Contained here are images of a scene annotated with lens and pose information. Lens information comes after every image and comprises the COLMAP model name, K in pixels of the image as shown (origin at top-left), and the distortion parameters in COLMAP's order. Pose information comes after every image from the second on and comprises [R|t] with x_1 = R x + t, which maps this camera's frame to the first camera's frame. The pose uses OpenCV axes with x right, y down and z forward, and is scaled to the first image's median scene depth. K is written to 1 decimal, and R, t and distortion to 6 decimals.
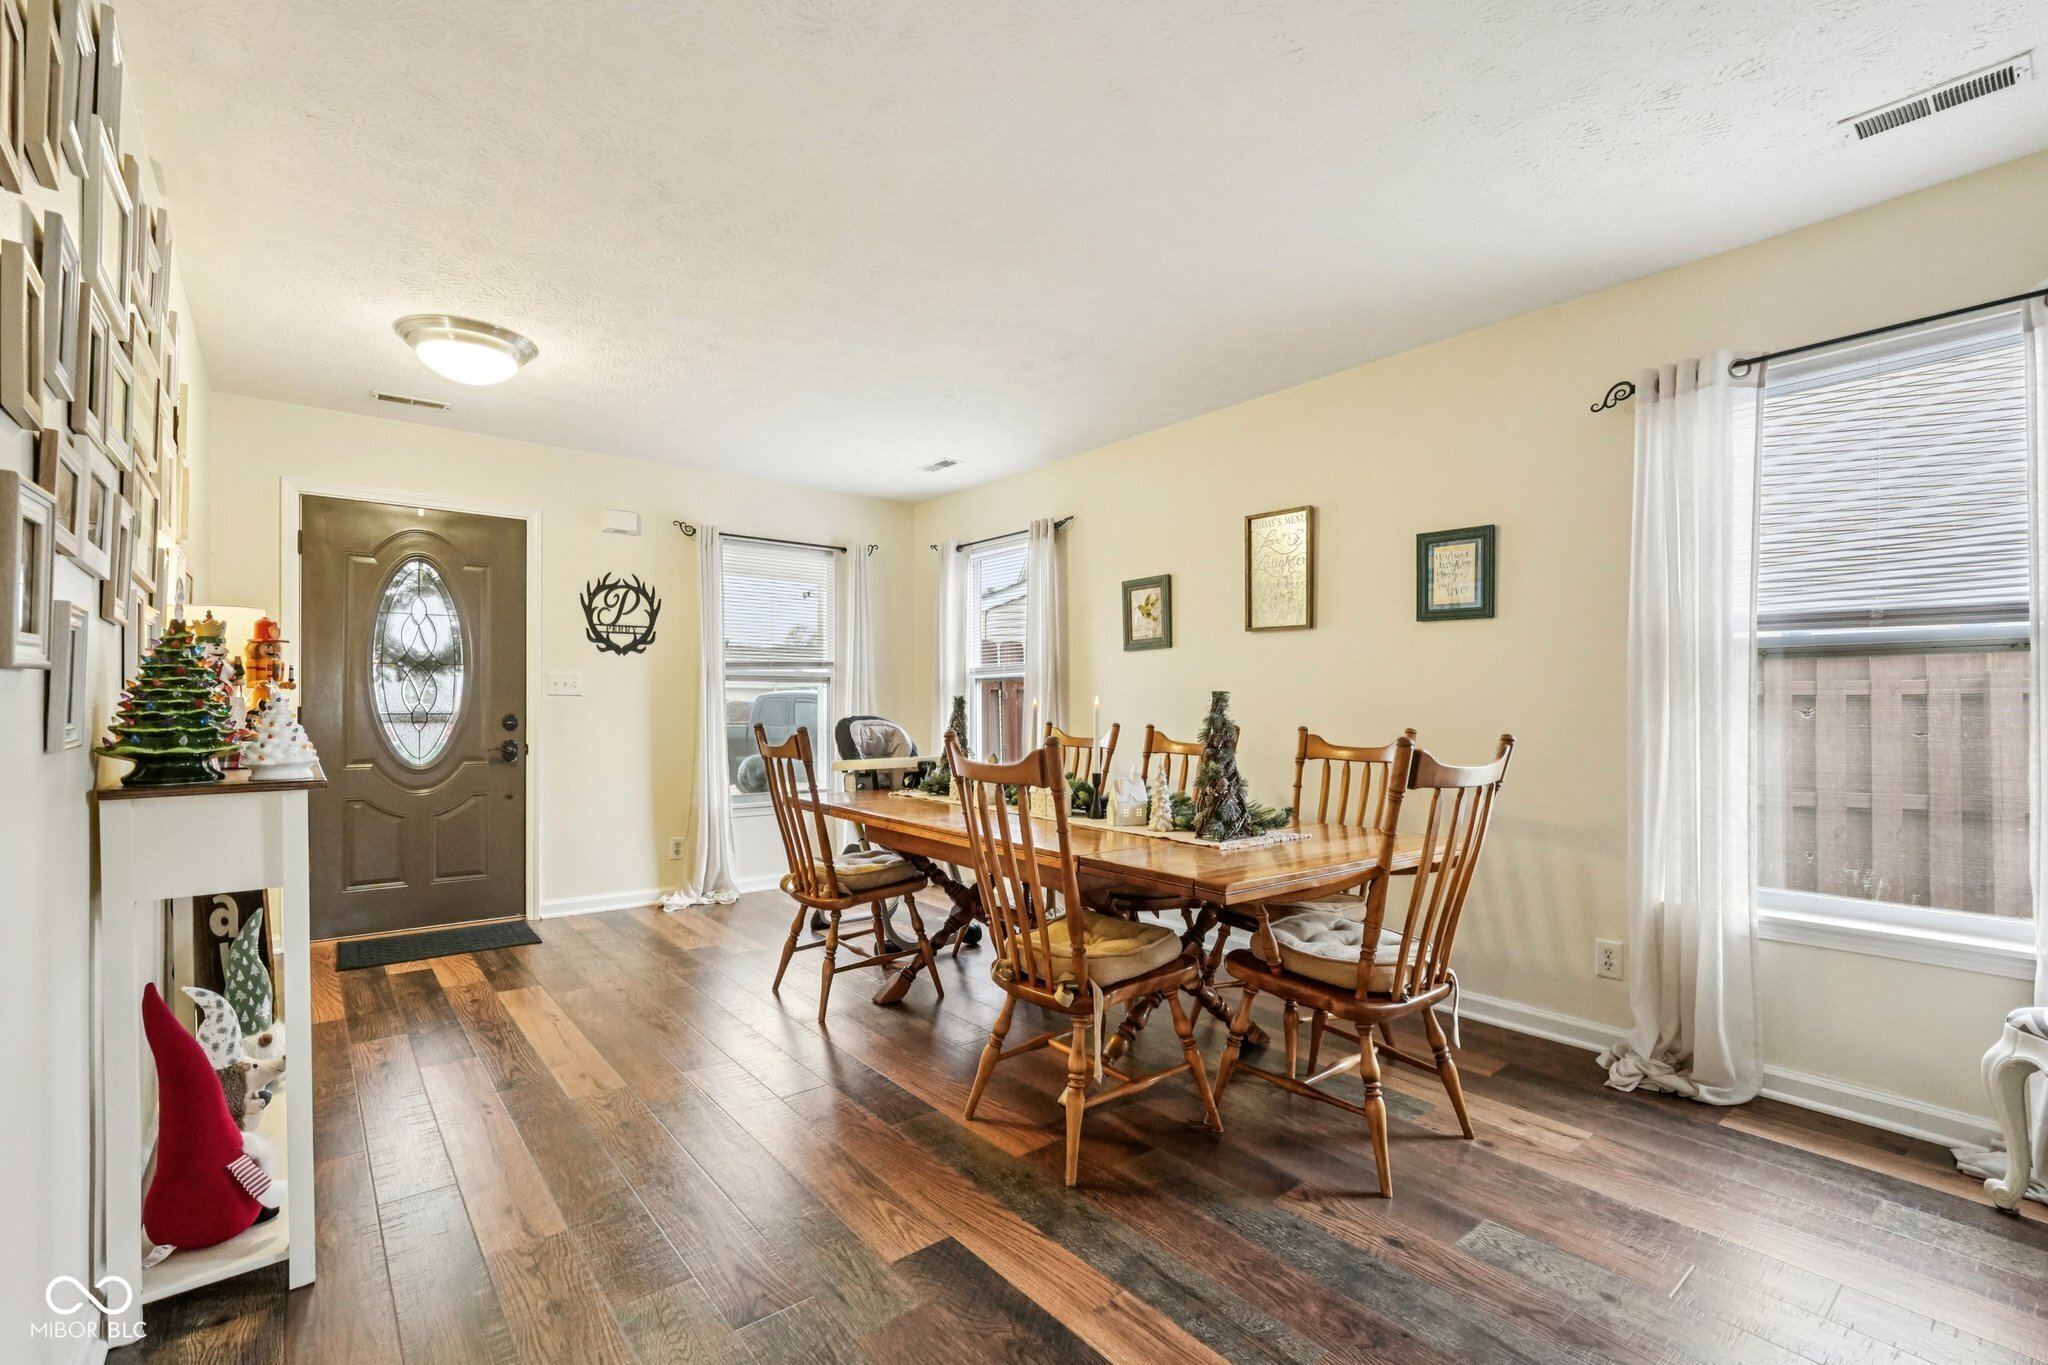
lens RADIAL K [[920.4, 0, 1020.3], [0, 920.4, 694.5], [0, 0, 1]] dist [-0.009035, 0.005842]
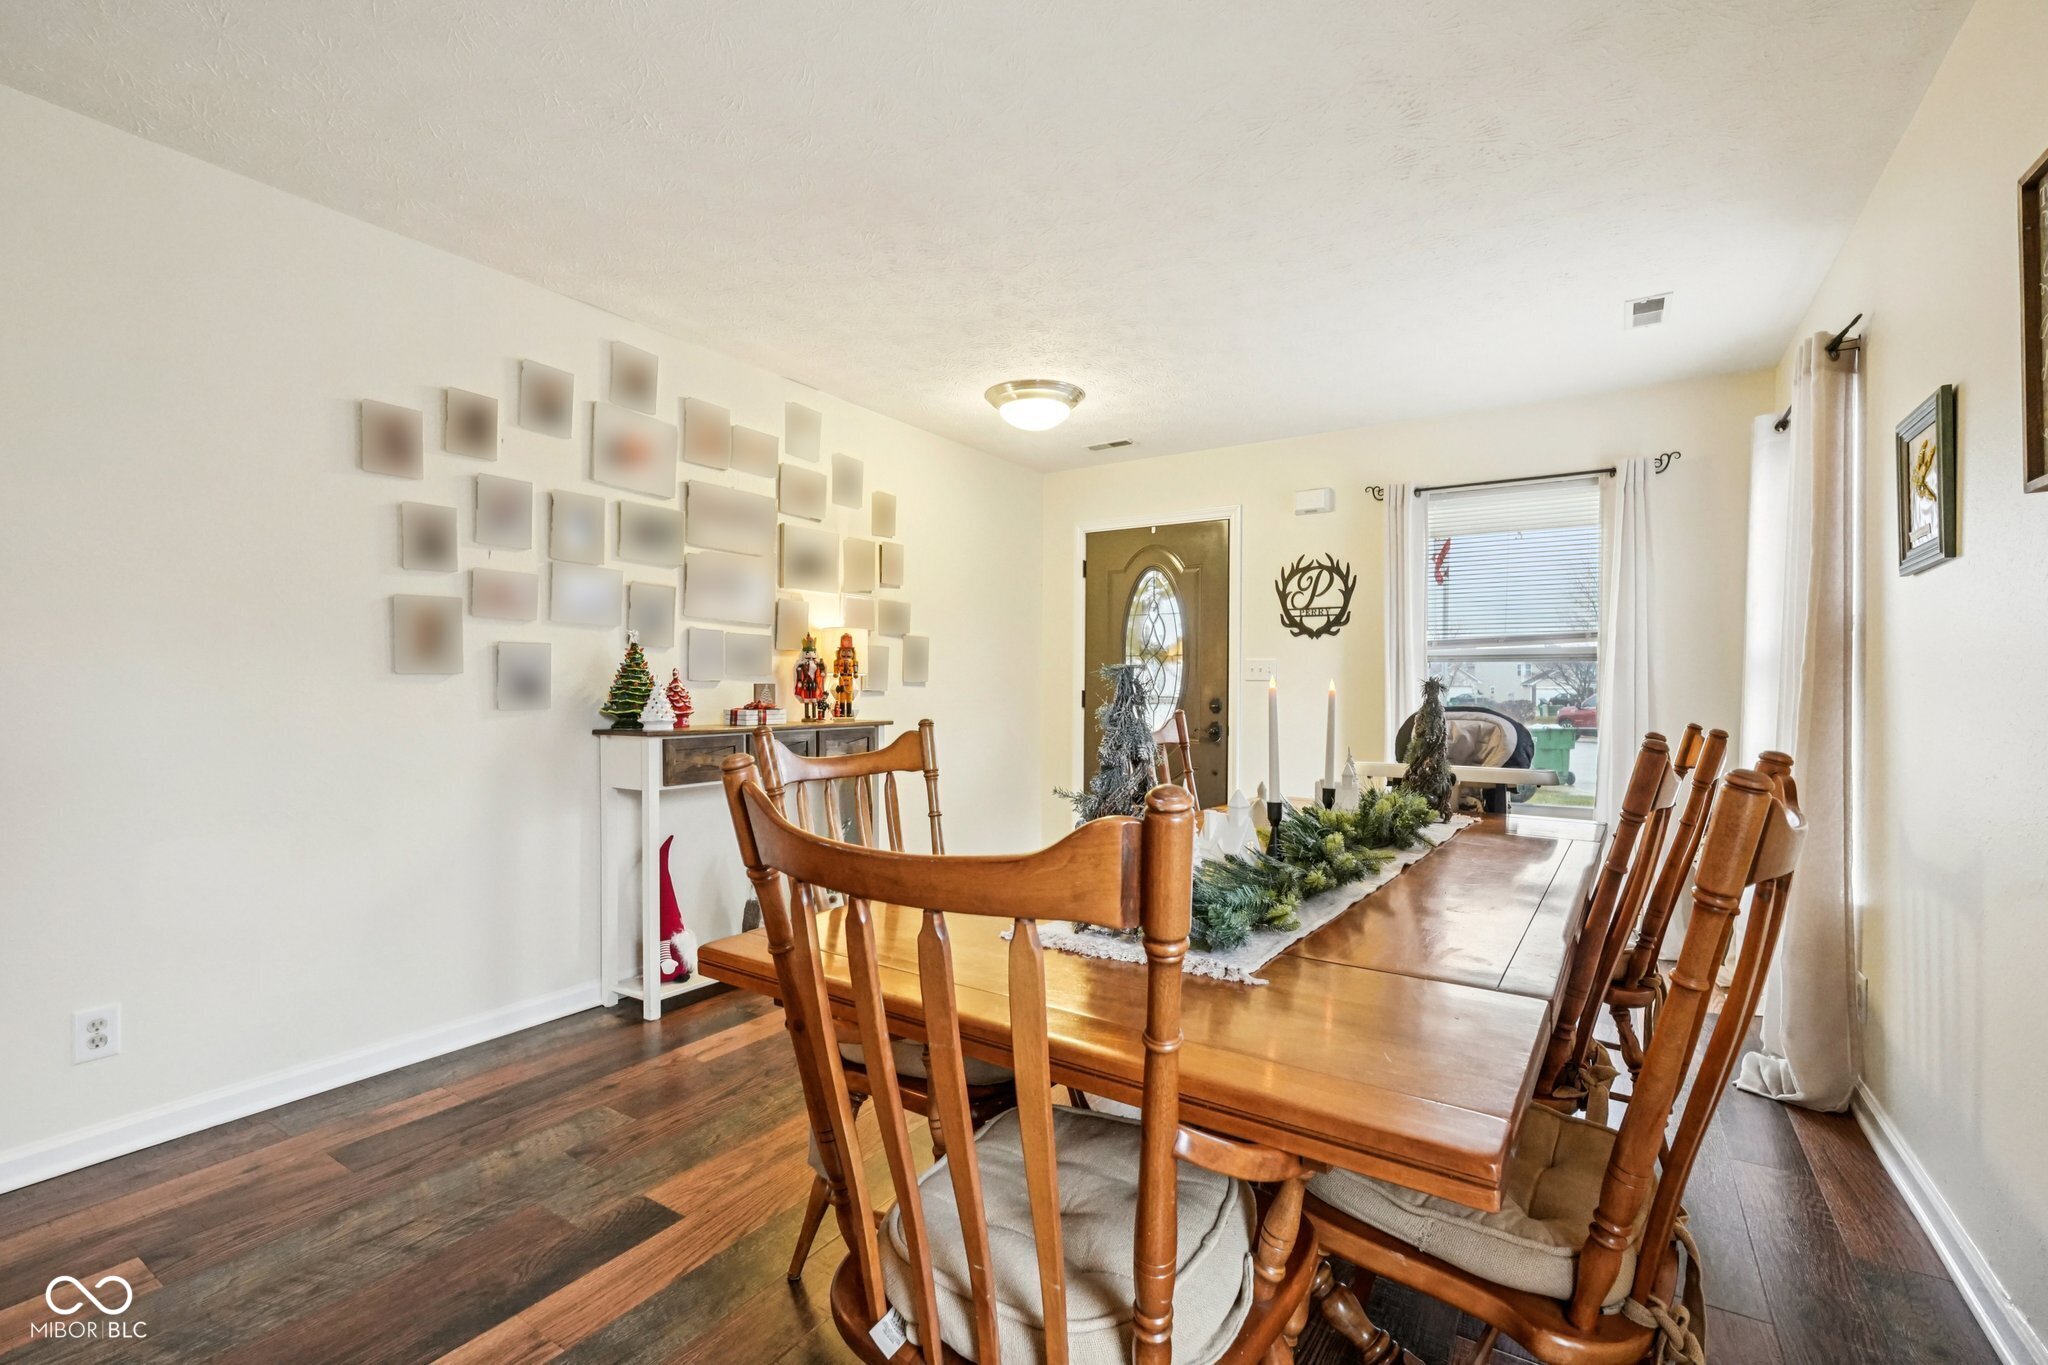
lens RADIAL K [[920.4, 0, 1028.8], [0, 920.4, 681.0], [0, 0, 1]] dist [-0.009035, 0.005842]
pose [[0.299765, -0.005752, -0.953996, 0.684990], [0.006458, 0.999971, -0.004000, 0.006062], [0.953991, -0.004962, 0.299794, 0.726486]]
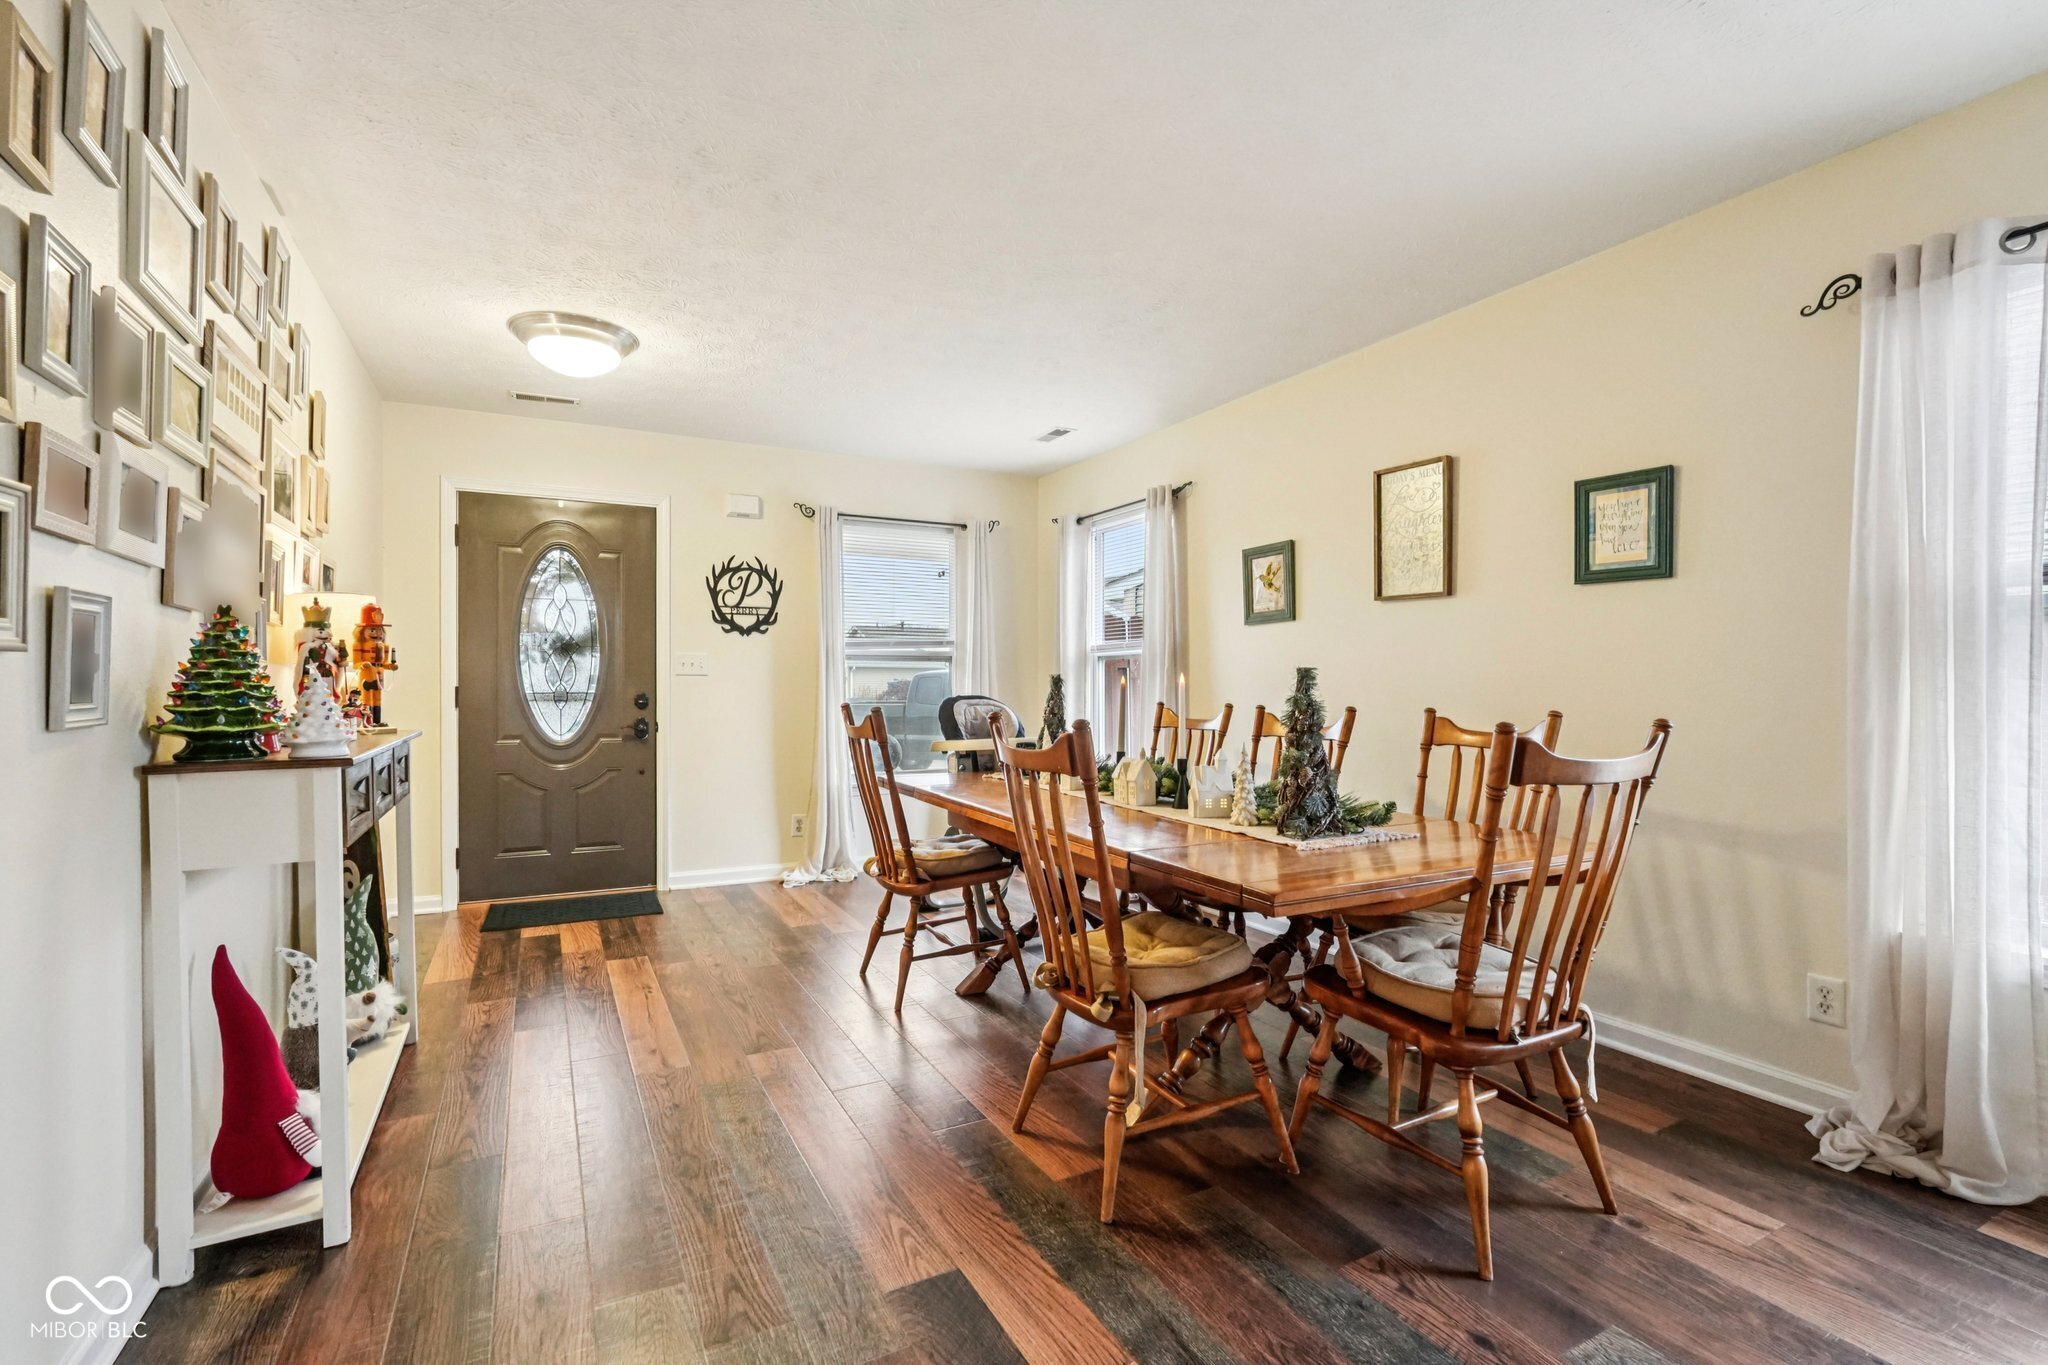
lens RADIAL K [[920.4, 0, 1017.9], [0, 920.4, 678.8], [0, 0, 1]] dist [-0.009035, 0.005842]
pose [[0.981345, -0.002884, -0.192235, 0.108548], [0.003991, 0.999978, 0.005374, 0.001210], [0.192216, -0.006041, 0.981334, 0.083757]]
